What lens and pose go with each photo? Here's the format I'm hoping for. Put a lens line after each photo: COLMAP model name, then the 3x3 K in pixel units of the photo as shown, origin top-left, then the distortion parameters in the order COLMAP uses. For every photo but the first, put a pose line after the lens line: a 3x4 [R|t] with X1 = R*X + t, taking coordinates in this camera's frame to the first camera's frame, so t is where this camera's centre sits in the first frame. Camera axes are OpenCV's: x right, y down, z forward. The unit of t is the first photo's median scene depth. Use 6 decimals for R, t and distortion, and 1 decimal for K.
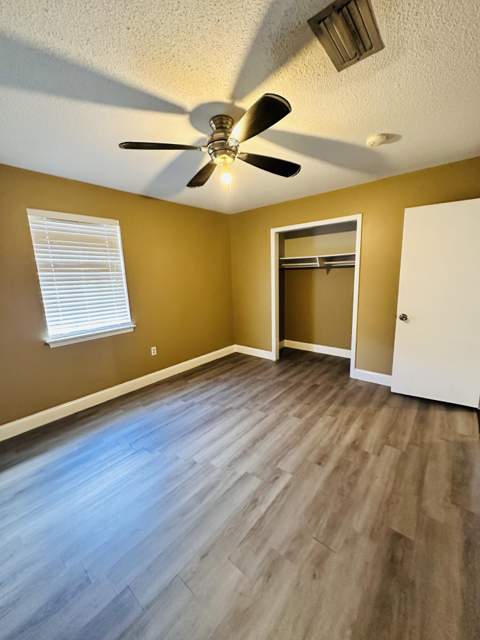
lens RADIAL K [[254.8, 0, 240.0], [0, 254.8, 320.0], [0, 0, 1]] dist [-0.004745, 0.000403]
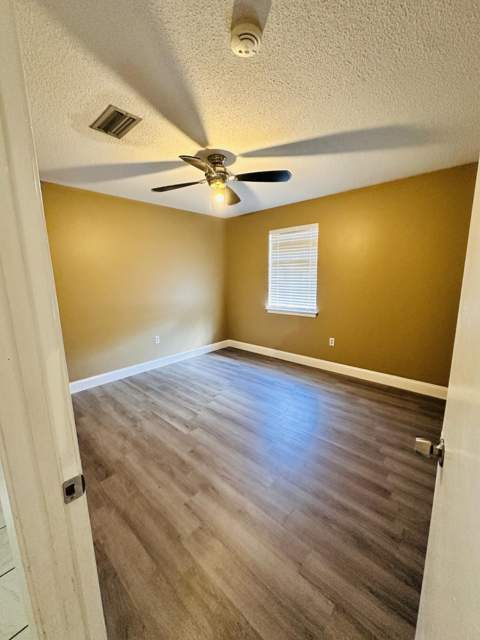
lens RADIAL K [[254.8, 0, 240.0], [0, 254.8, 320.0], [0, 0, 1]] dist [-0.004745, 0.000403]
pose [[-0.039427, 0.209175, -0.977083, 1.146996], [-0.162401, 0.963501, 0.212820, -0.211760], [0.985937, 0.167070, -0.004018, 1.032519]]
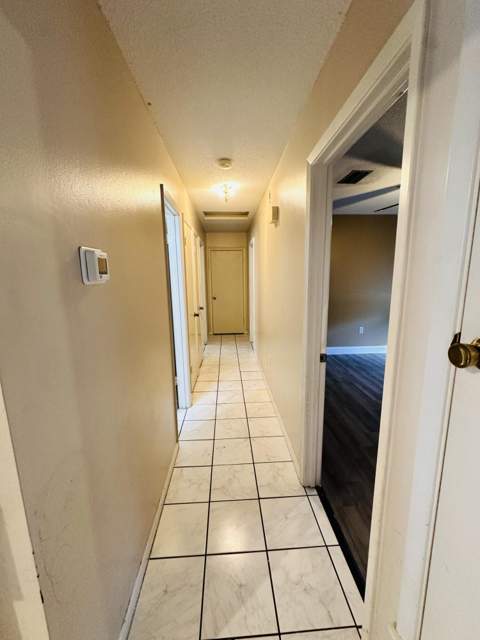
lens RADIAL K [[254.8, 0, 240.0], [0, 254.8, 320.0], [0, 0, 1]] dist [-0.004745, 0.000403]
pose [[-0.727590, 0.159327, -0.667253, 1.589491], [-0.085332, 0.944083, 0.318476, -0.268153], [0.680684, 0.288657, -0.673310, 1.192295]]
